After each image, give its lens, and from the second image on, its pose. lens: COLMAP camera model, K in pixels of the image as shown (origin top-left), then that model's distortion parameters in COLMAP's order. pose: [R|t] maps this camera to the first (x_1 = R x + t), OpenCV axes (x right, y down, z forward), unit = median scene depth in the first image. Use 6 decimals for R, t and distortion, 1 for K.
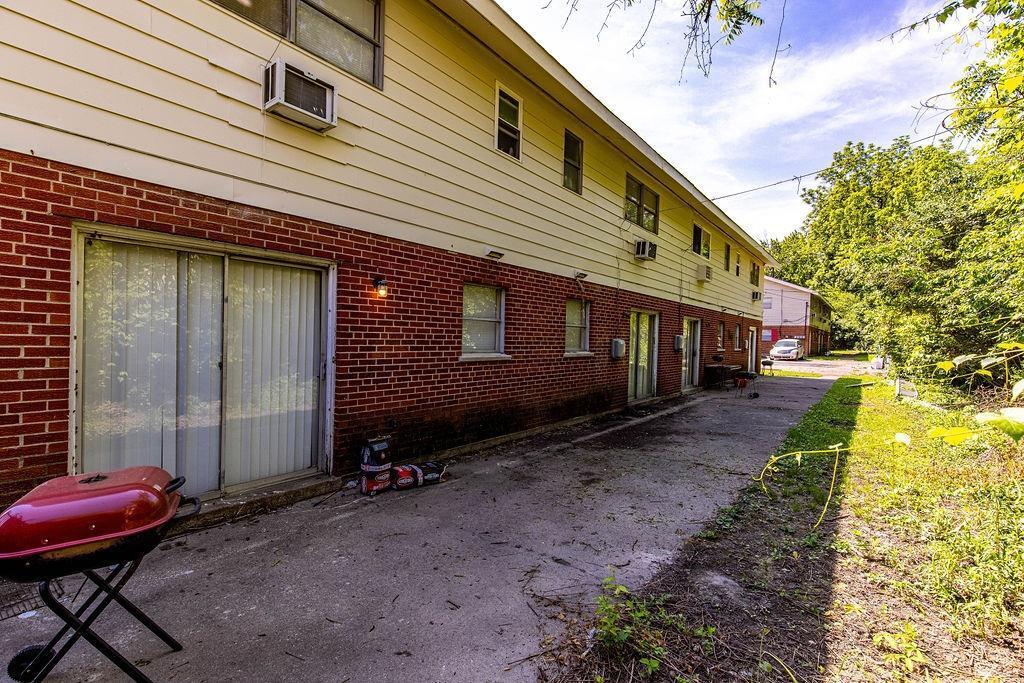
lens RADIAL K [[472.7, 0, 534.2], [0, 472.7, 342.3], [0, 0, 1]] dist [0.000835, 0.000015]
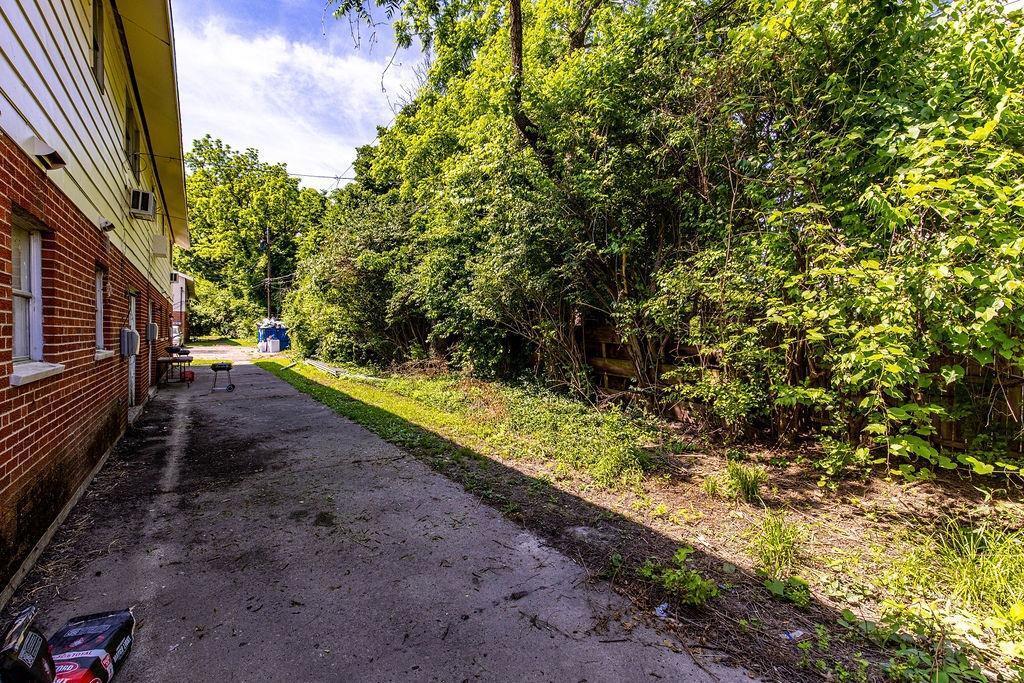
lens RADIAL K [[443.8, 0, 512.0], [0, 443.8, 341.5], [0, 0, 1]] dist [0.002104, 0.000114]
pose [[0.330371, -0.032781, 0.943282, -0.438916], [0.003759, 0.999434, 0.033416, -0.013821], [-0.943844, -0.007493, 0.330308, 0.478096]]
